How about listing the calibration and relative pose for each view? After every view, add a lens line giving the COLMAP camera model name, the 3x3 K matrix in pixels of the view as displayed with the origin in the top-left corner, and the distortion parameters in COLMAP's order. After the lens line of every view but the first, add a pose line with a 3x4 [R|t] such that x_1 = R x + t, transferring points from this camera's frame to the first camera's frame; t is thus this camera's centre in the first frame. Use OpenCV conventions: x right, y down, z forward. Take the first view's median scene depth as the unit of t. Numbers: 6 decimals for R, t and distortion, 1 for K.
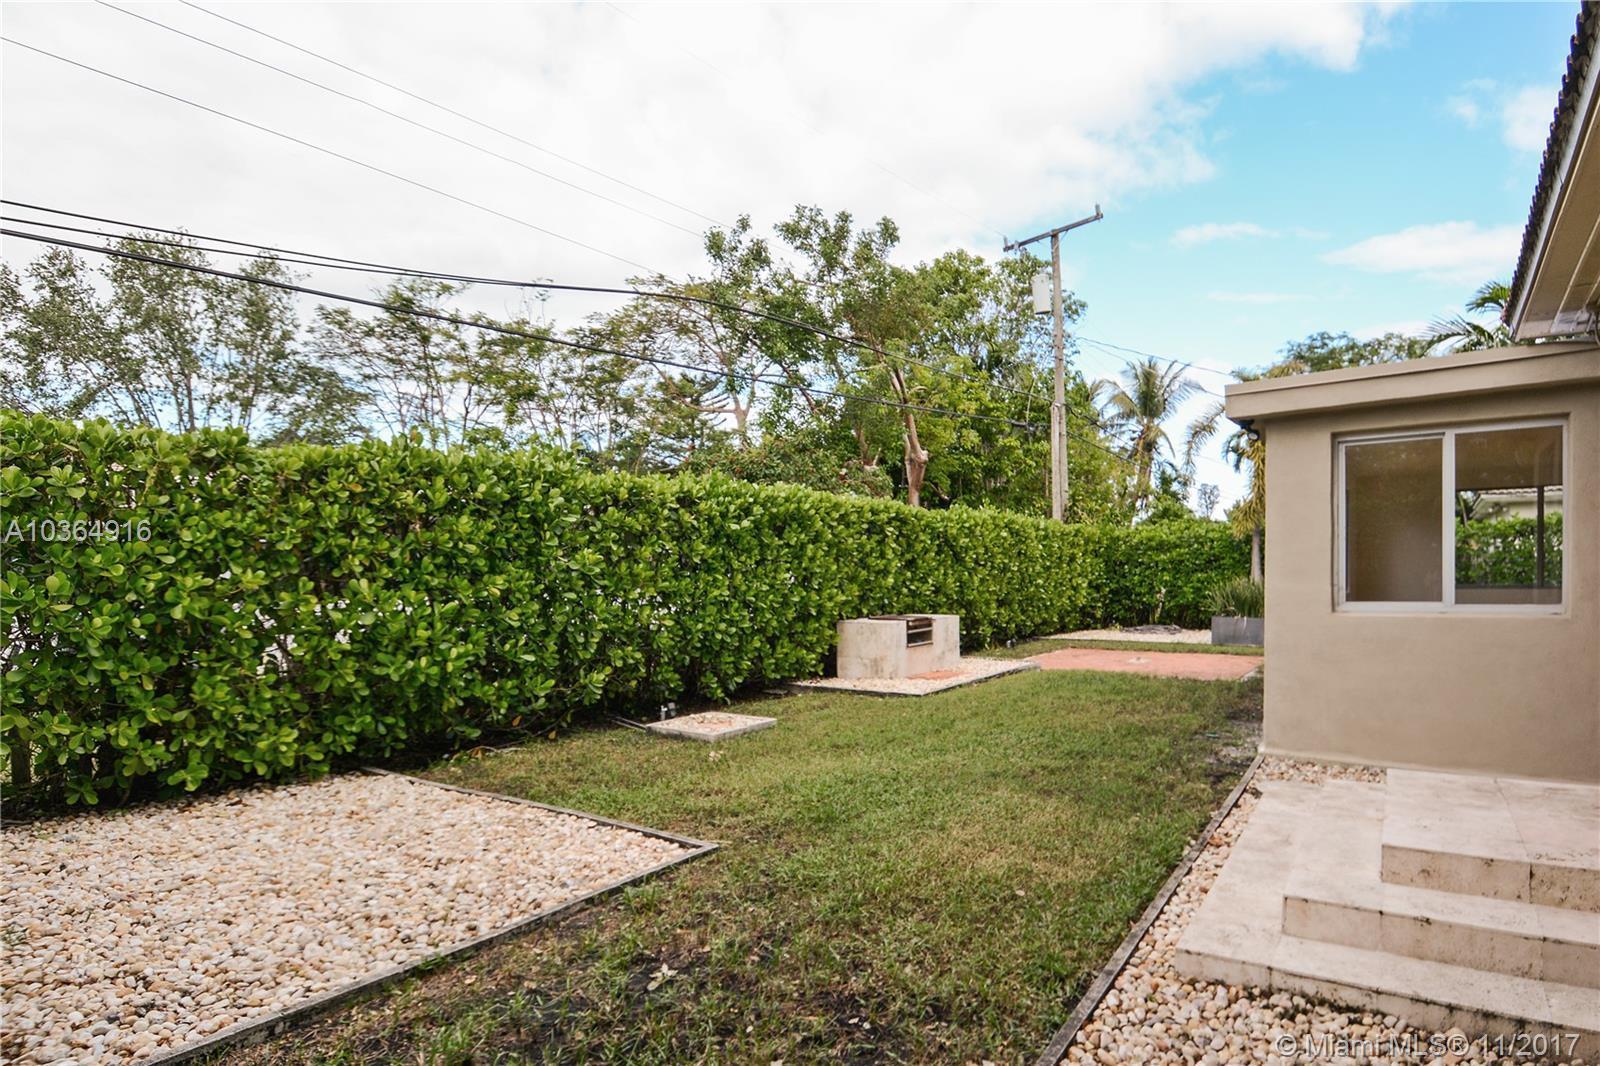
lens RADIAL K [[891.7, 0, 830.3], [0, 891.7, 564.0], [0, 0, 1]] dist [0.051289, -0.050364]
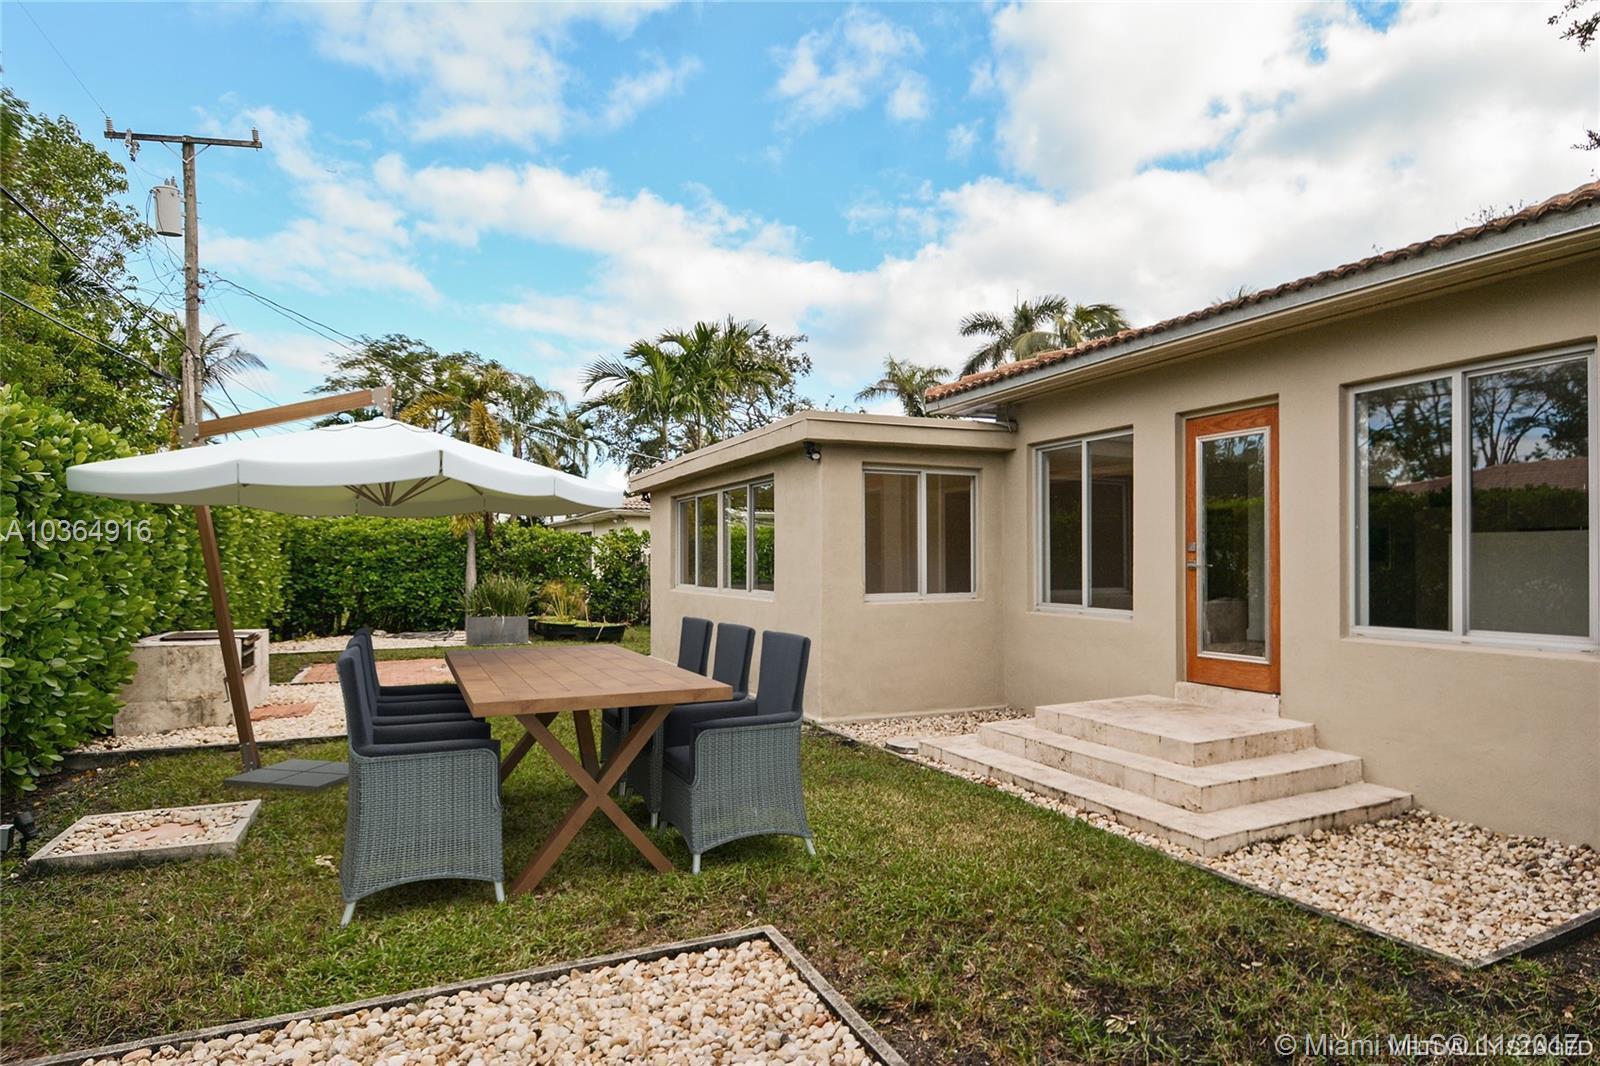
lens RADIAL K [[891.7, 0, 830.3], [0, 891.7, 564.0], [0, 0, 1]] dist [0.051289, -0.050364]
pose [[0.483530, 0.003986, 0.875319, -0.212406], [-0.006271, 0.999980, -0.001089, 0.000050], [-0.875305, -0.004962, 0.483545, 0.156920]]
